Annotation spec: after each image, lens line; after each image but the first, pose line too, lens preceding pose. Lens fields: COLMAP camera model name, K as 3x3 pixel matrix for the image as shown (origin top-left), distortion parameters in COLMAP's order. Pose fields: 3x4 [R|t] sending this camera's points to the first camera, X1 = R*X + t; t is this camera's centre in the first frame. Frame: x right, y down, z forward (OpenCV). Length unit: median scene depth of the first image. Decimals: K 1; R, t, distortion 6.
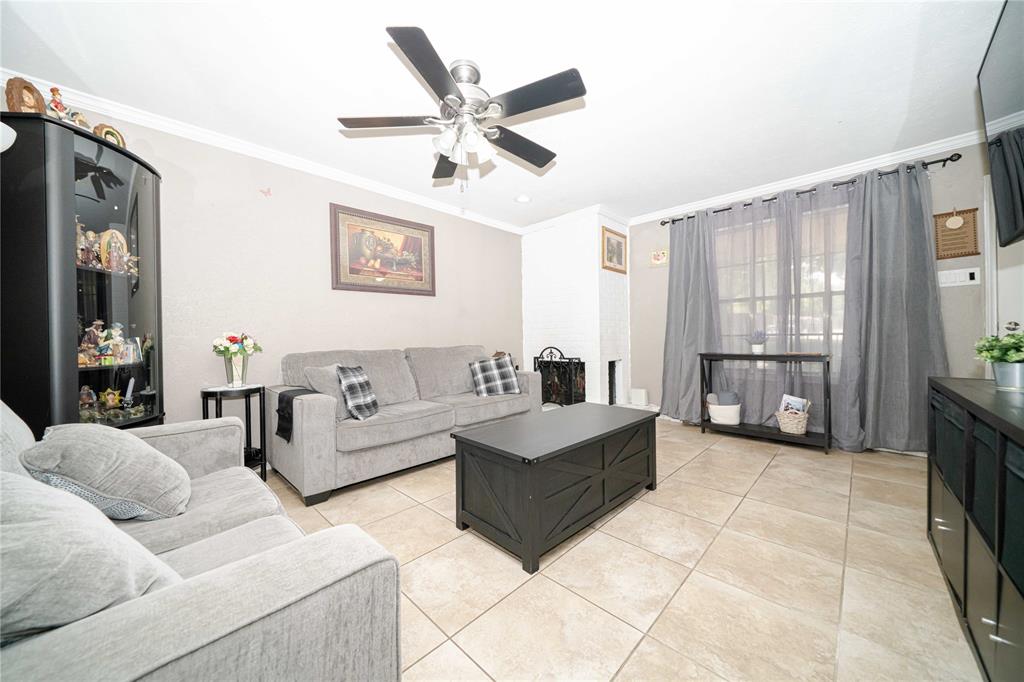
lens RADIAL K [[360.8, 0, 508.6], [0, 360.8, 339.7], [0, 0, 1]] dist [-0.007891, -0.000005]
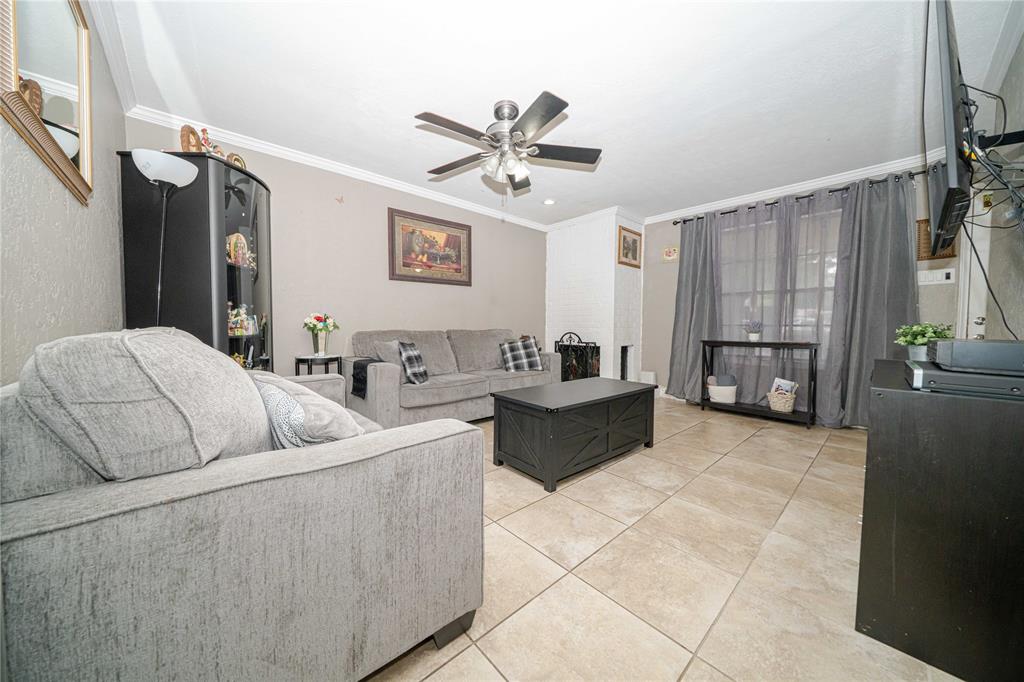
lens RADIAL K [[349.0, 0, 509.0], [0, 349.0, 339.0], [0, 0, 1]] dist [-0.007557, -0.000059]
pose [[0.998015, 0.023024, -0.058625, -0.013901], [-0.021133, 0.999243, 0.032672, 0.011980], [0.059333, -0.031368, 0.997745, -0.144660]]
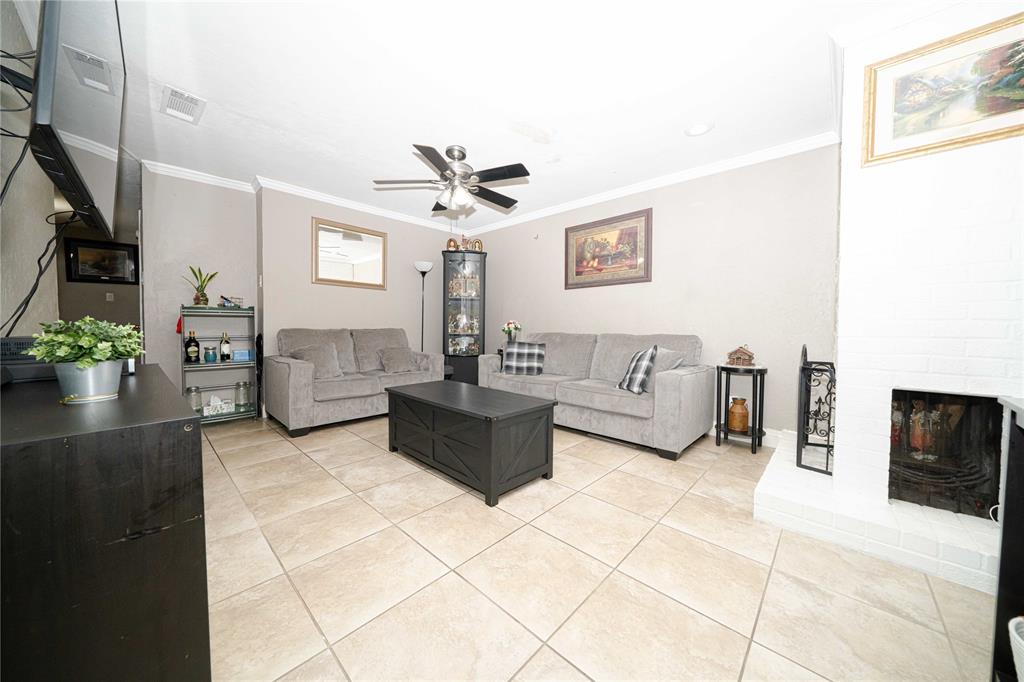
lens RADIAL K [[349.0, 0, 509.0], [0, 349.0, 339.0], [0, 0, 1]] dist [-0.007557, -0.000059]
pose [[0.023123, 0.047528, -0.998602, 0.838614], [-0.014826, 0.998776, 0.047193, -0.007741], [0.999623, 0.013714, 0.023800, 0.713557]]
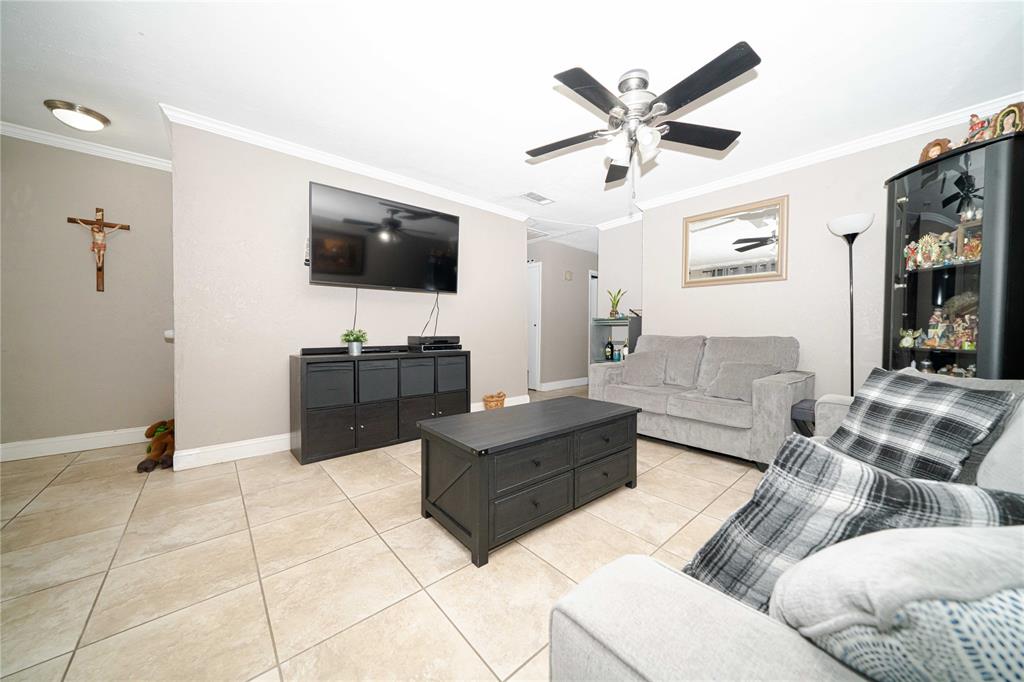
lens RADIAL K [[347.4, 0, 511.3], [0, 347.4, 335.4], [0, 0, 1]] dist [-0.001286, -0.000042]
pose [[-0.997174, 0.009683, 0.074507, 0.101083], [0.011007, 0.999788, 0.017381, -0.003817], [-0.074322, 0.018151, -0.997069, 1.239958]]
